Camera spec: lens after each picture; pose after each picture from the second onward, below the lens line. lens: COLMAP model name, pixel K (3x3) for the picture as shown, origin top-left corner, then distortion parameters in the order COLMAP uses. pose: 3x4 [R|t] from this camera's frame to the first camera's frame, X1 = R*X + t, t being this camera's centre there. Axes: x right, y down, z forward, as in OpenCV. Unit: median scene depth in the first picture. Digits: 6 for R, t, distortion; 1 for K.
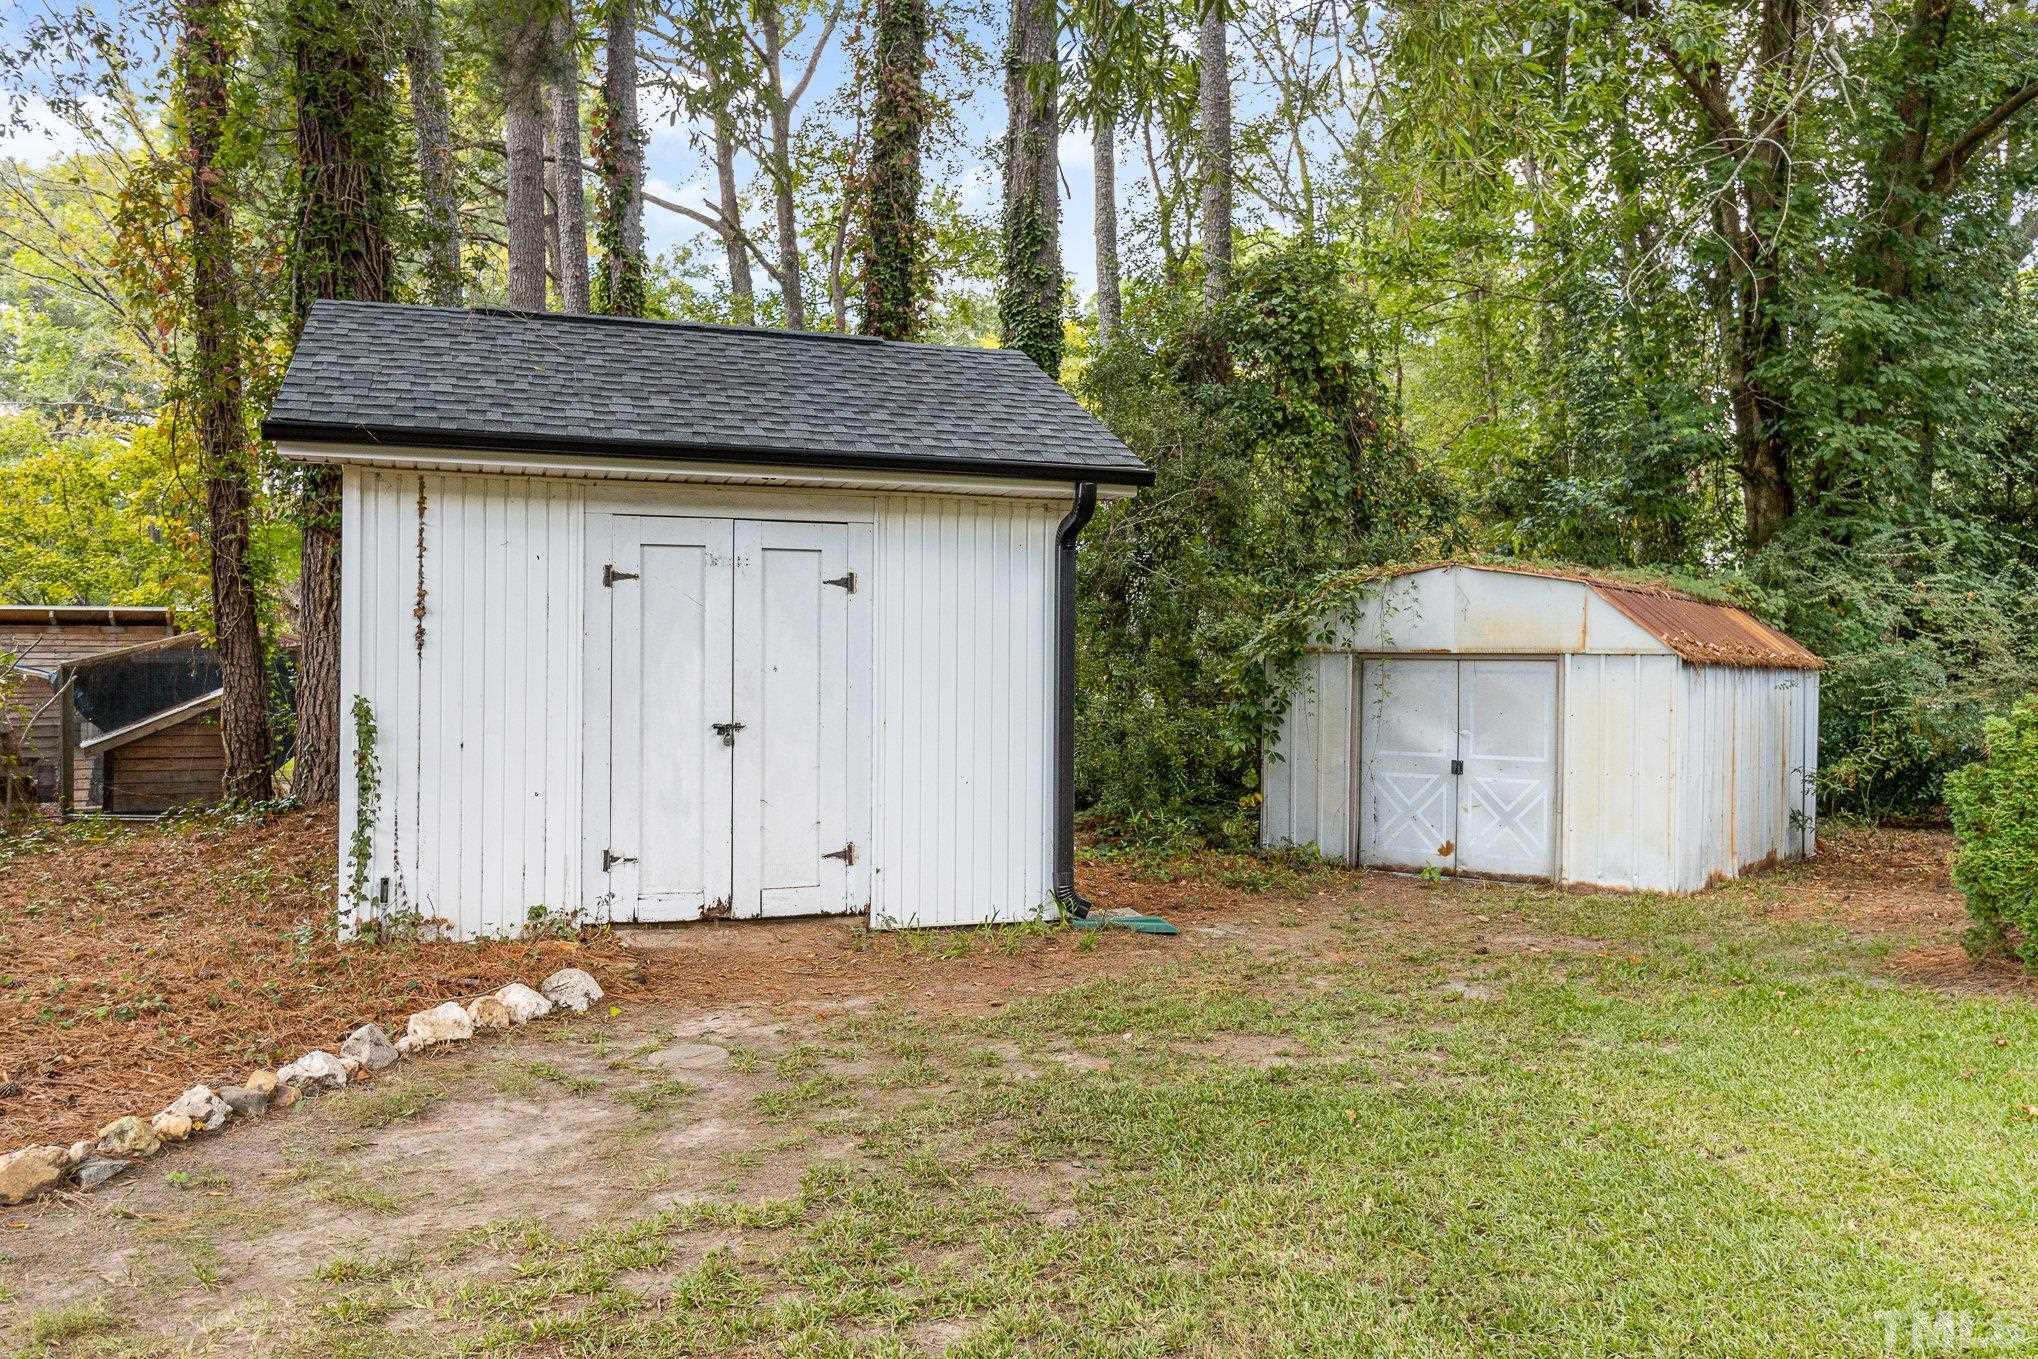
lens RADIAL K [[1651.8, 0, 1018.8], [0, 1651.8, 680.4], [0, 0, 1]] dist [0.012323, 0.006205]
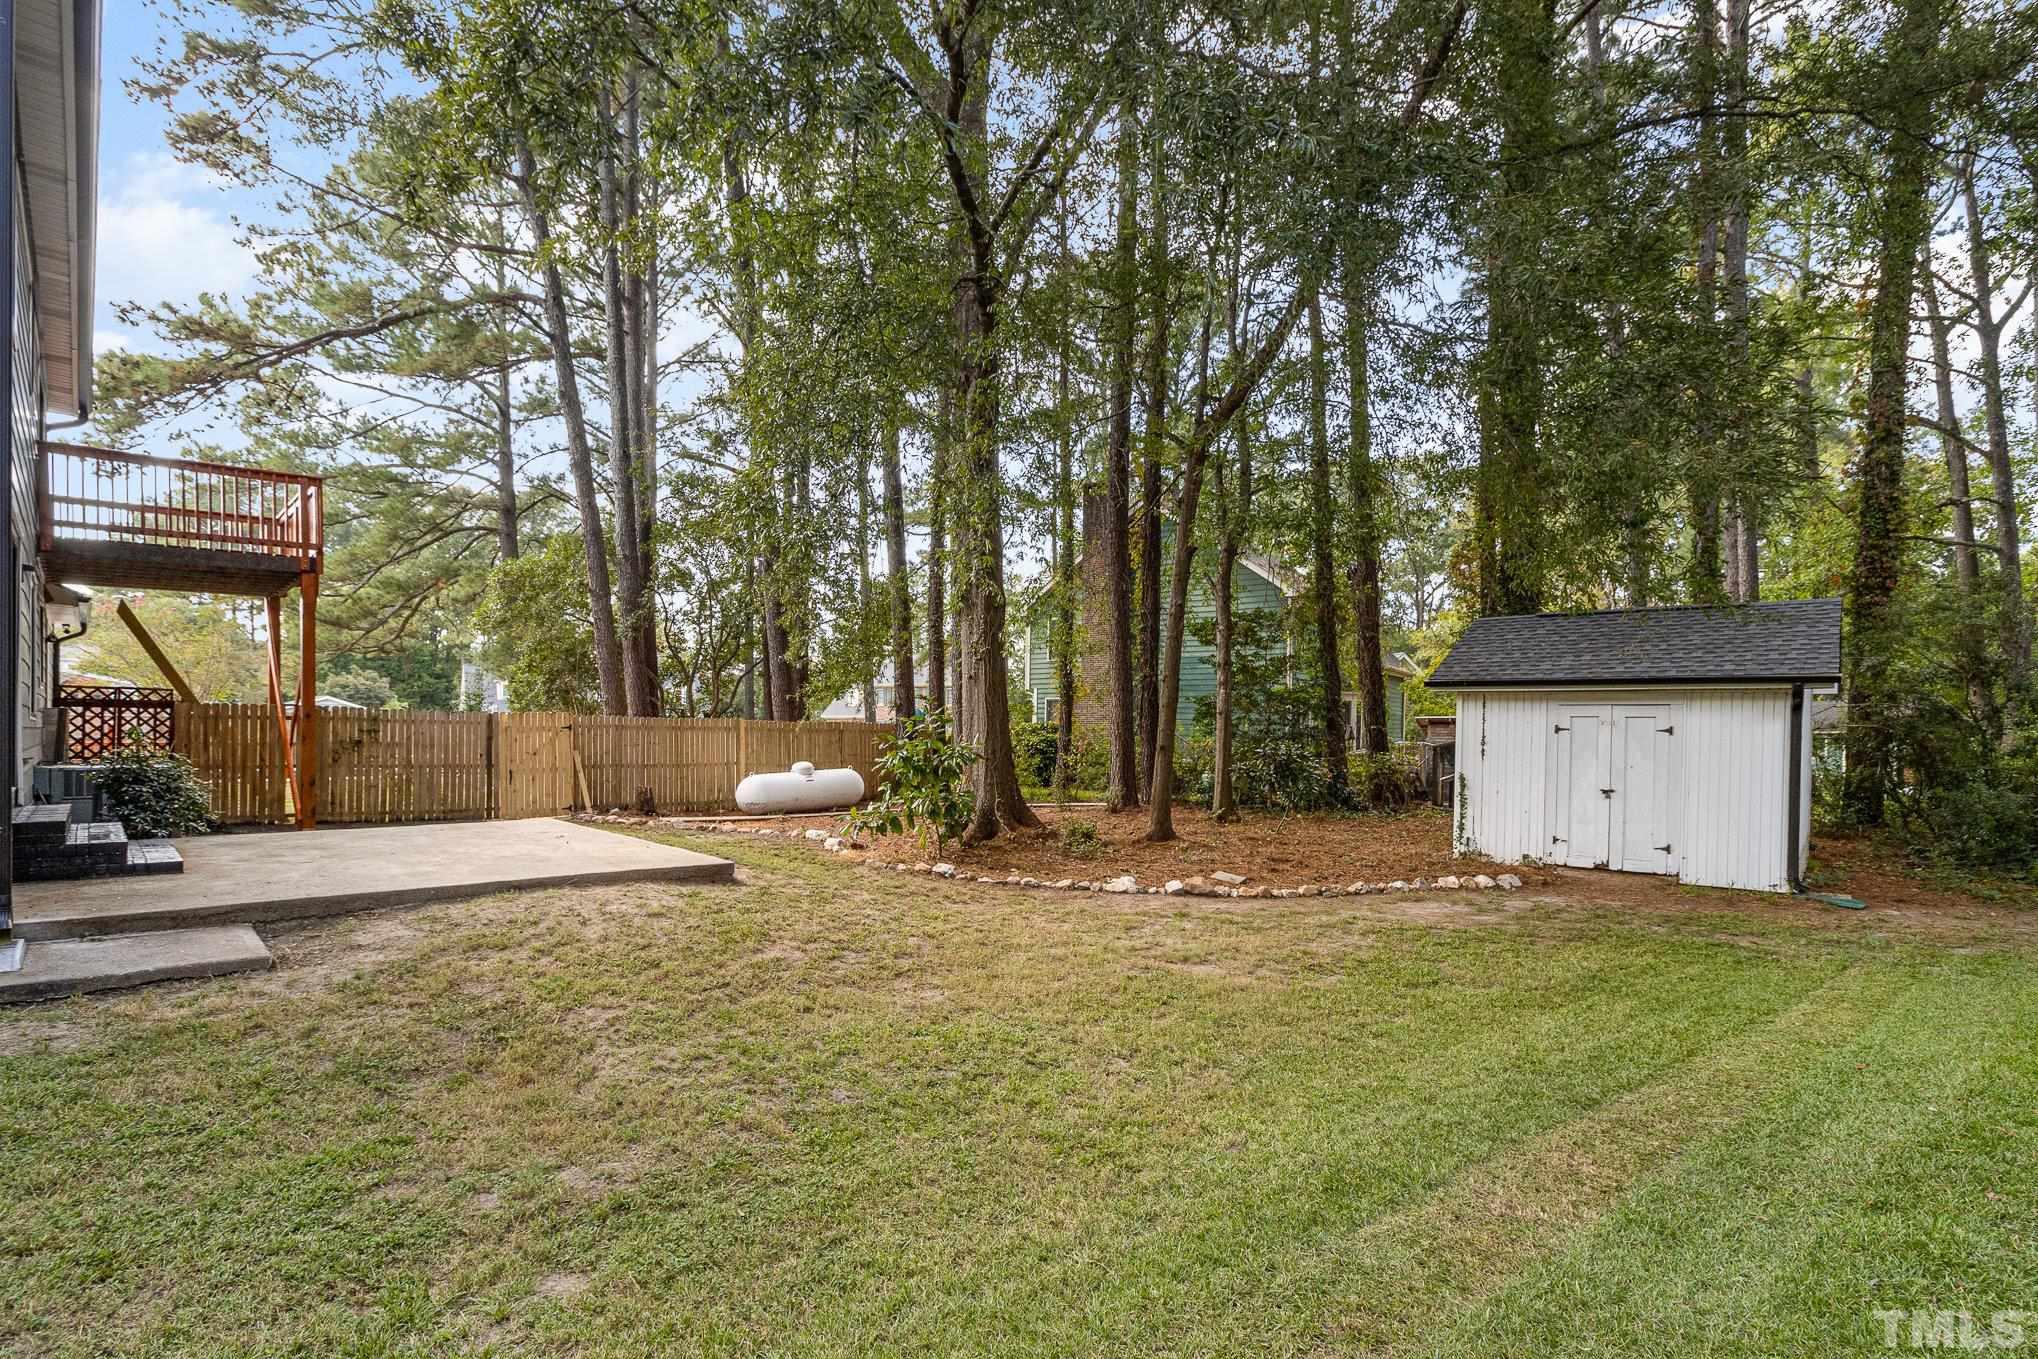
lens RADIAL K [[1651.8, 0, 1018.8], [0, 1651.8, 679.0], [0, 0, 1]] dist [0.012323, 0.006205]
pose [[0.555169, 0.011708, -0.831655, 1.422259], [-0.010196, 0.999922, 0.007271, -0.151467], [0.831675, 0.004443, 0.555245, -1.121278]]
